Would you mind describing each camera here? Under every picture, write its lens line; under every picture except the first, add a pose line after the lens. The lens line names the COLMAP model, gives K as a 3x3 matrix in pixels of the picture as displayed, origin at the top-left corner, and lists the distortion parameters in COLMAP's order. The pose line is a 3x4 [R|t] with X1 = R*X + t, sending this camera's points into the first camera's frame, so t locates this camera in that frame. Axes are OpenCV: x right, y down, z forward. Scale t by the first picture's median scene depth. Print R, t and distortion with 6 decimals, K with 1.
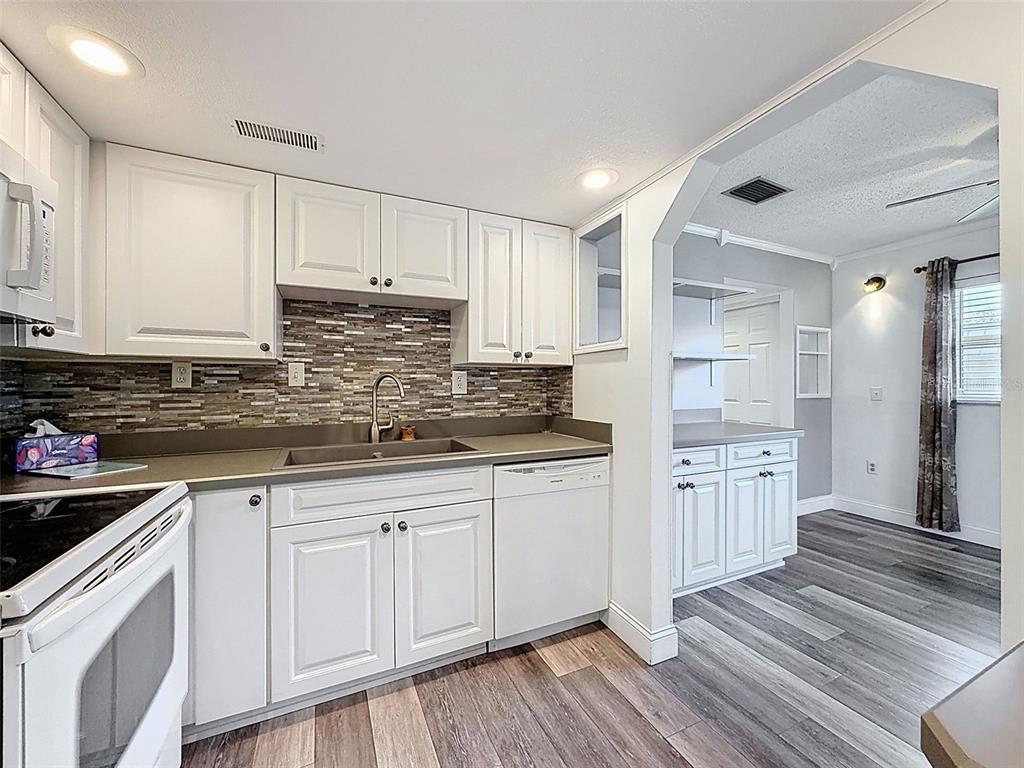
lens RADIAL K [[411.2, 0, 513.2], [0, 411.2, 383.7], [0, 0, 1]] dist [-0.001015, 0.000377]
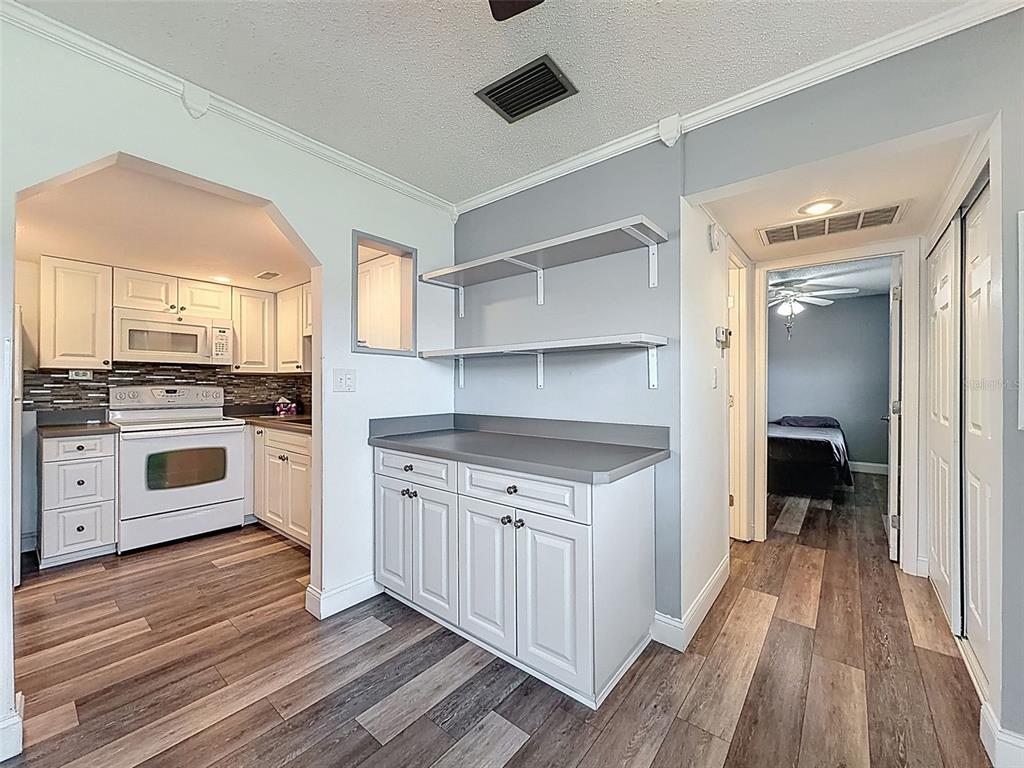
lens RADIAL K [[411.2, 0, 513.0], [0, 411.2, 384.6], [0, 0, 1]] dist [-0.001015, 0.000377]
pose [[0.433130, 0.003080, -0.901326, 1.520089], [-0.001266, 0.999995, 0.002808, -0.002910], [0.901330, -0.000076, 0.433132, 0.898739]]
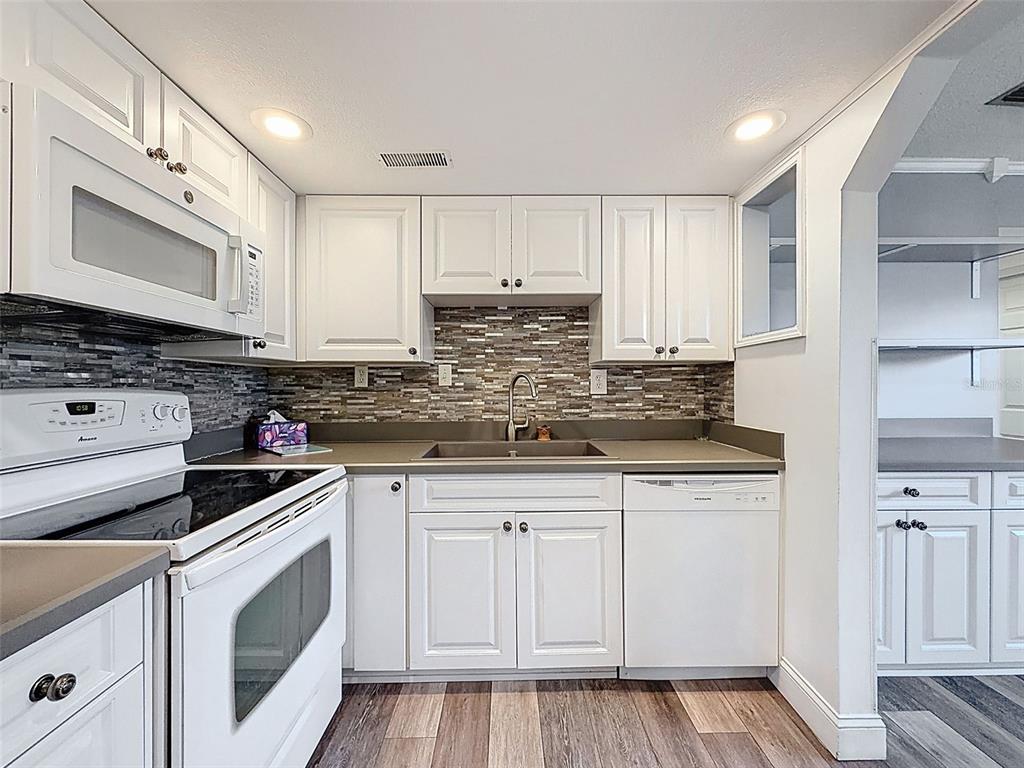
lens RADIAL K [[411.2, 0, 512.9], [0, 411.2, 384.1], [0, 0, 1]] dist [-0.001015, 0.000377]
pose [[0.912142, -0.000854, -0.409873, 0.090474], [0.001793, 0.999997, 0.001907, -0.000081], [0.409870, -0.002474, 0.912141, 0.069126]]
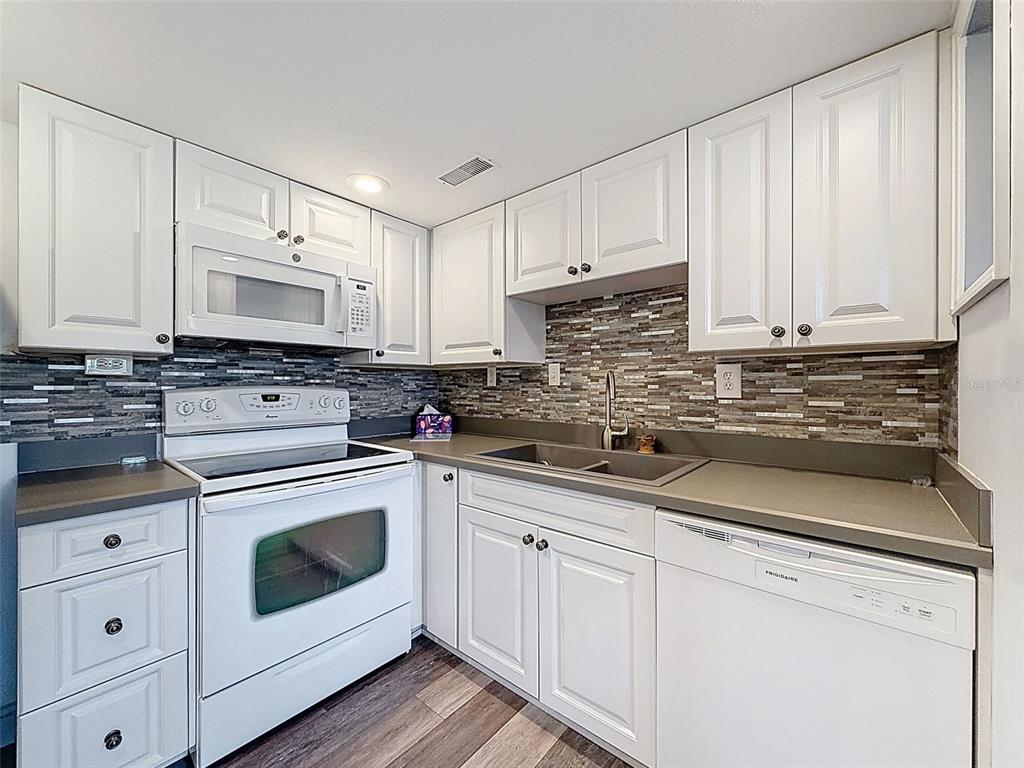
lens RADIAL K [[411.2, 0, 512.4], [0, 411.2, 384.1], [0, 0, 1]] dist [-0.001015, 0.000377]
pose [[0.412226, 0.002312, -0.911079, 0.404059], [0.001100, 0.999995, 0.003036, -0.000831], [0.911081, -0.002253, 0.412221, 0.461780]]
